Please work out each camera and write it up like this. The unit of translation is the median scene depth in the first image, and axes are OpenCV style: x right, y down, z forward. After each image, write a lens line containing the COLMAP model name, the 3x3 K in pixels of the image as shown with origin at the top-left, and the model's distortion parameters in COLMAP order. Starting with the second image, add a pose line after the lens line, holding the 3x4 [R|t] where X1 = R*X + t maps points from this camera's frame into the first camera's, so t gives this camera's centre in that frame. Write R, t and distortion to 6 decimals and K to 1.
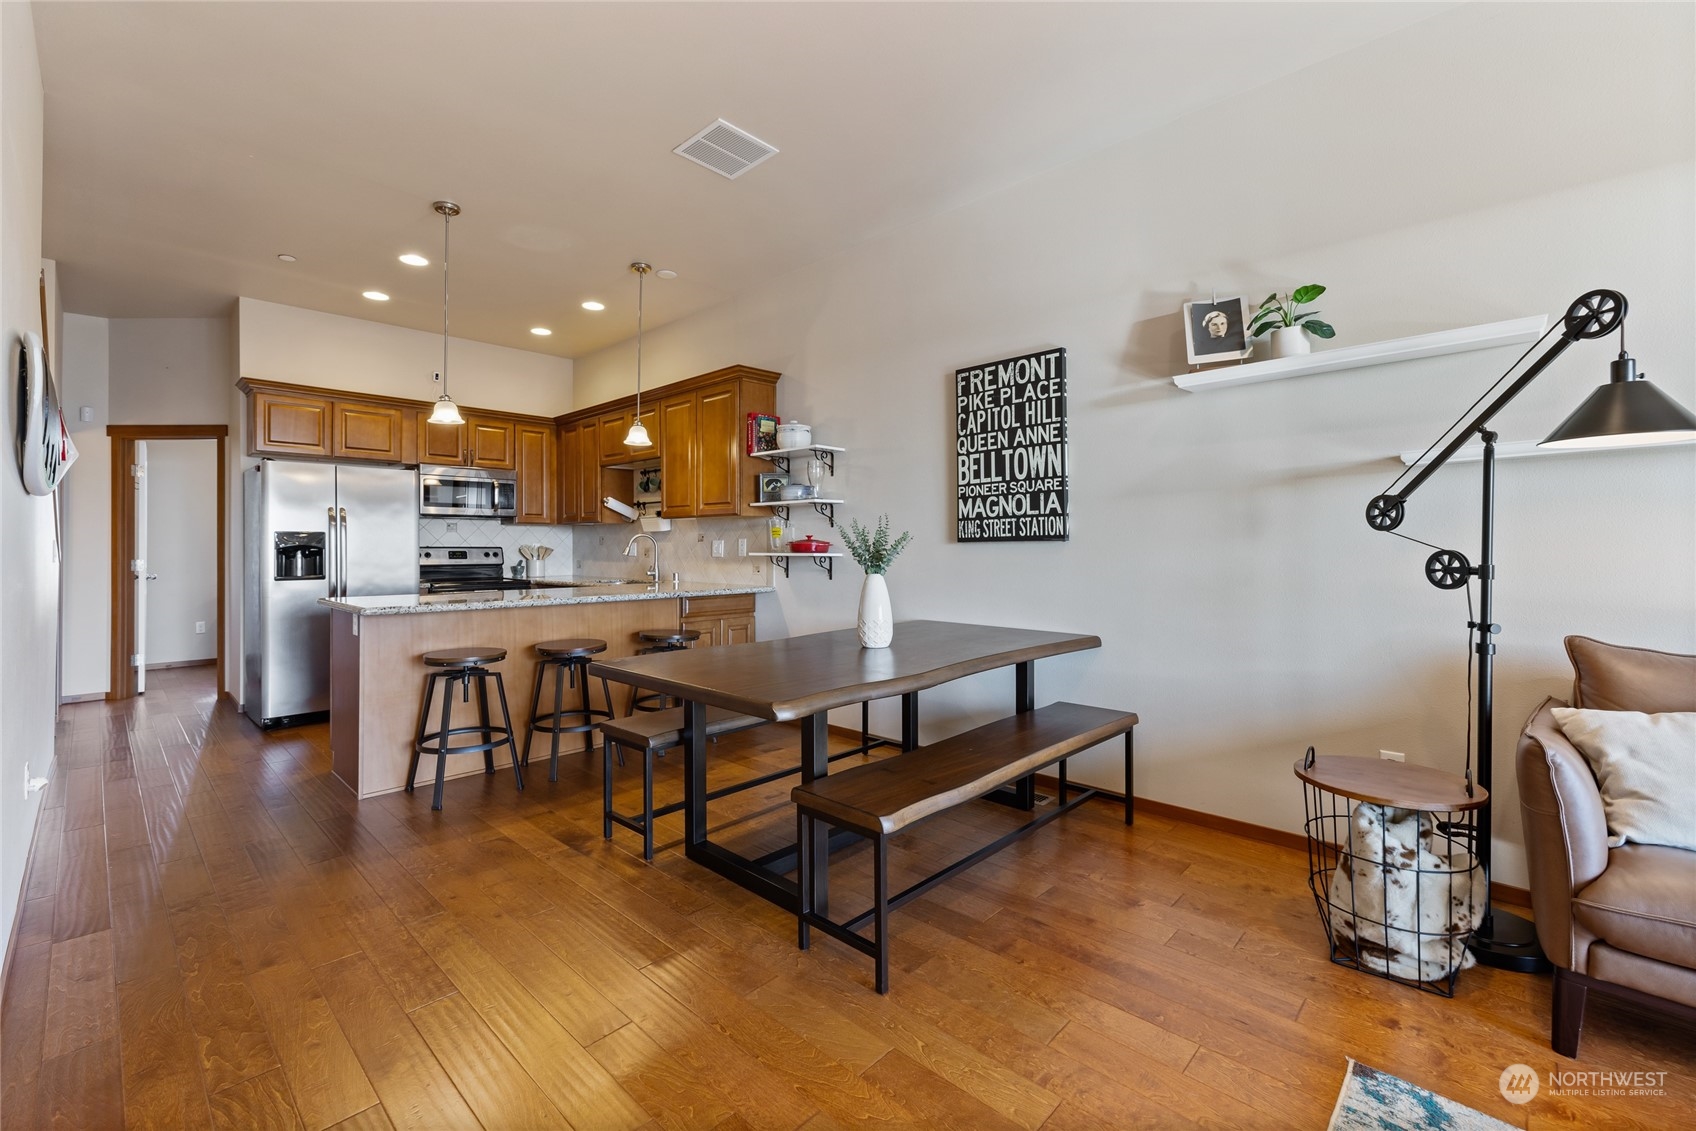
lens RADIAL K [[723.0, 0, 843.6], [0, 723.0, 545.1], [0, 0, 1]] dist [0.001568, 0.000387]
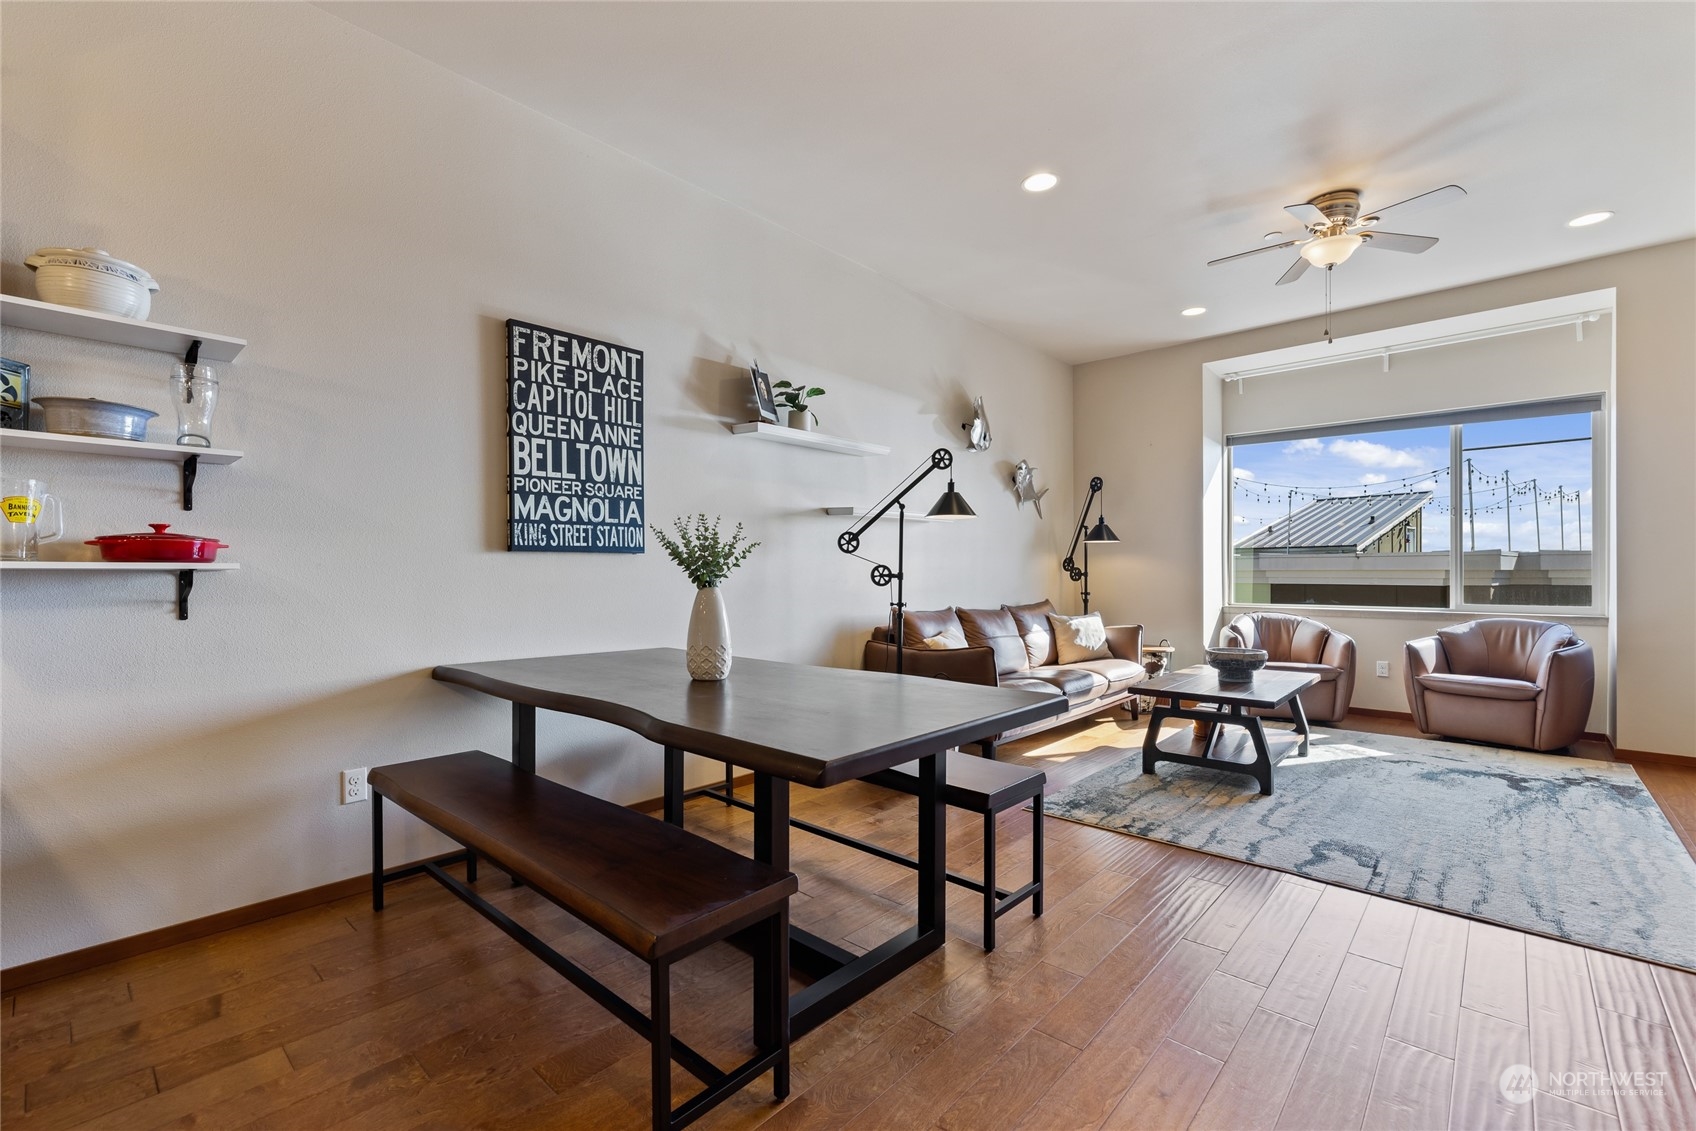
lens RADIAL K [[725.0, 0, 813.1], [0, 725.0, 576.8], [0, 0, 1]] dist [-0.000416, 0.001075]
pose [[-0.000861, -0.001415, 0.999999, -0.586106], [-0.003084, 0.999994, 0.001413, 0.020663], [-0.999995, -0.003082, -0.000866, 0.688073]]
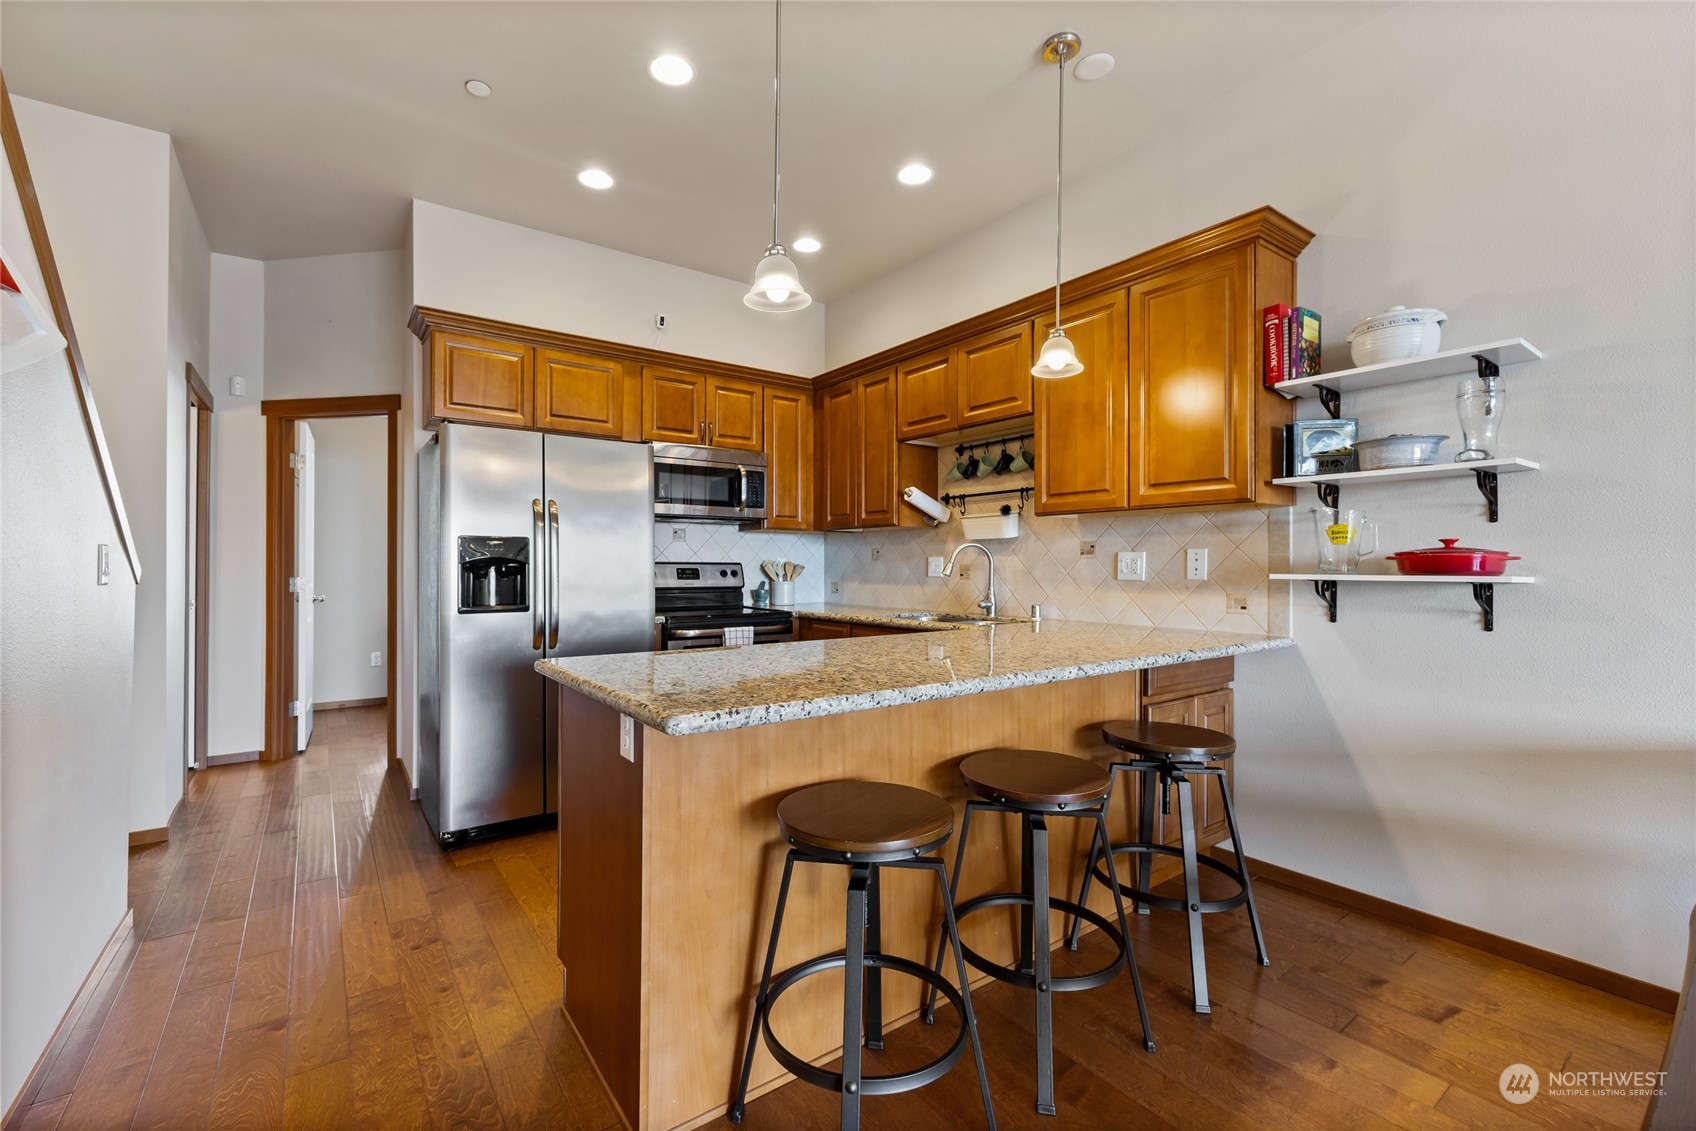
lens RADIAL K [[719.0, 0, 837.2], [0, 719.0, 564.9], [0, 0, 1]] dist [0.002104, 0.000268]
pose [[0.984489, 0.003921, -0.175403, -0.424300], [-0.003634, 0.999991, 0.001962, 0.005038], [0.175409, -0.001294, 0.984495, 0.532215]]
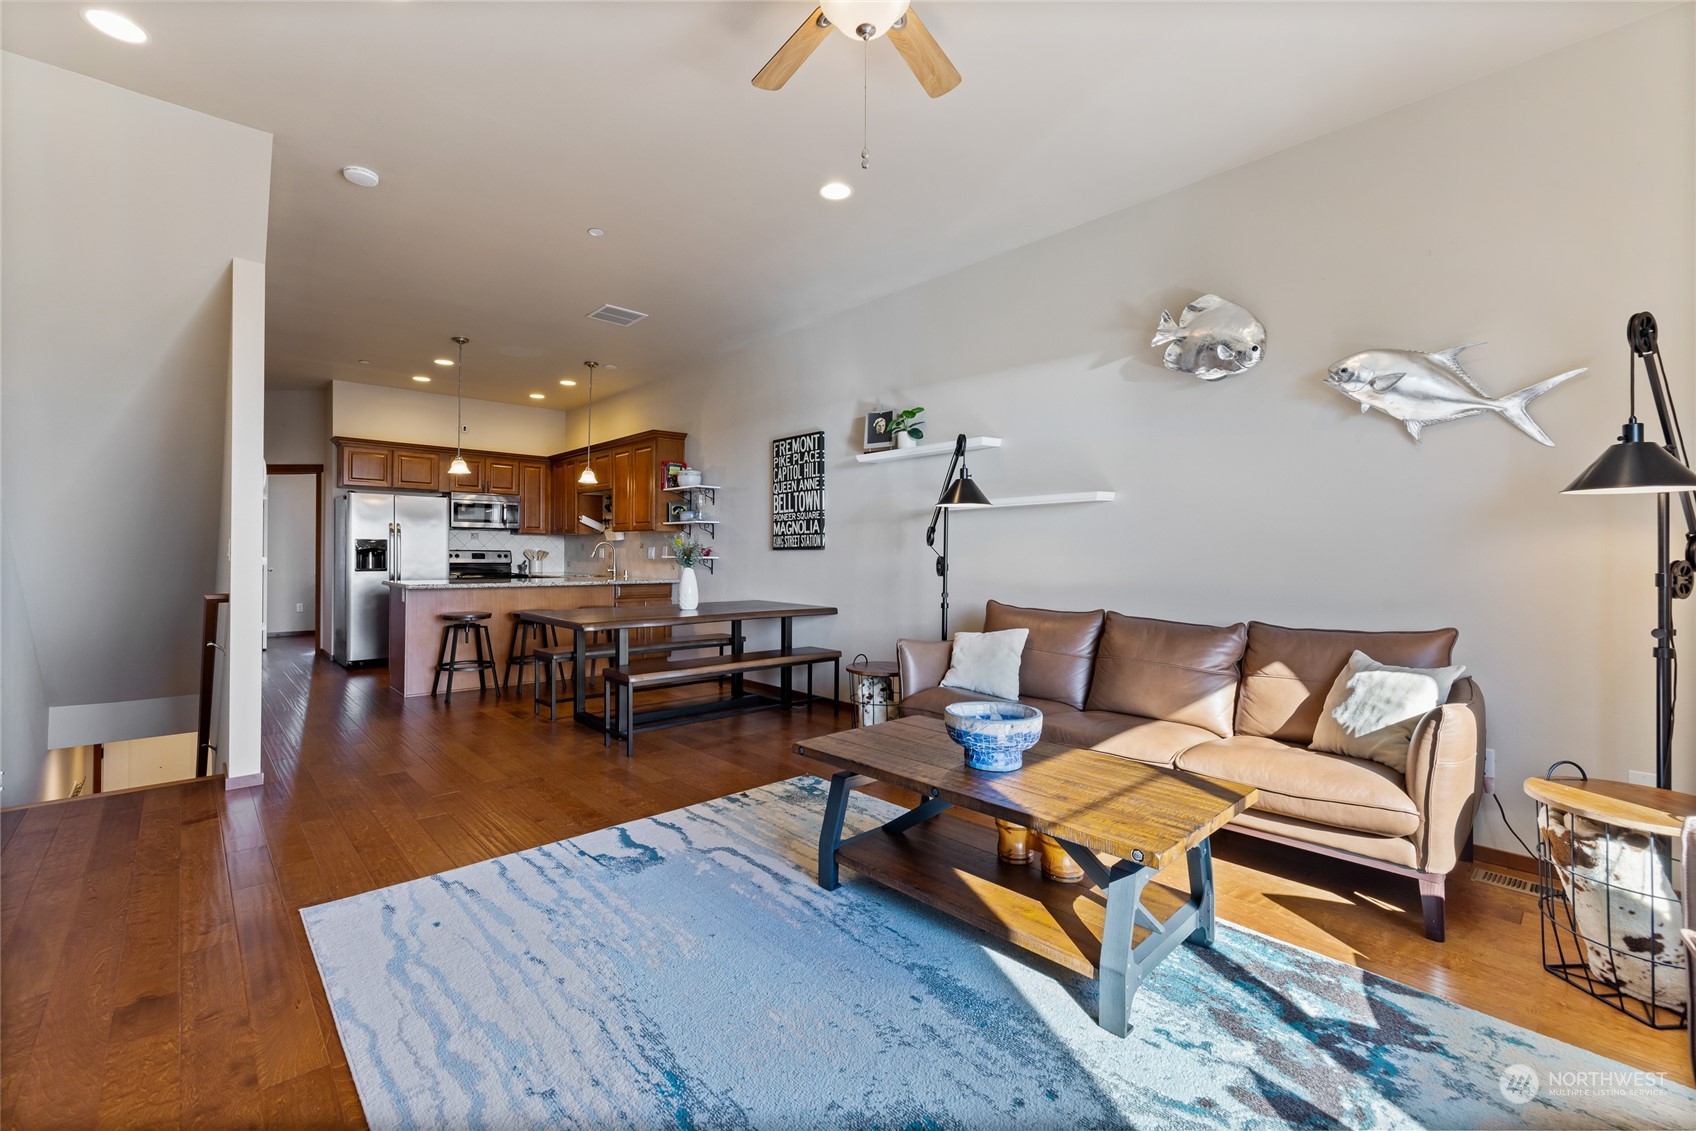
lens RADIAL K [[721.0, 0, 844.3], [0, 721.0, 554.4], [0, 0, 1]] dist [0.000023, 0.000020]
pose [[0.998188, 0.009189, -0.059466, 0.404056], [-0.008976, 0.999952, 0.003855, -0.001821], [0.059499, -0.003314, 0.998223, -0.552911]]
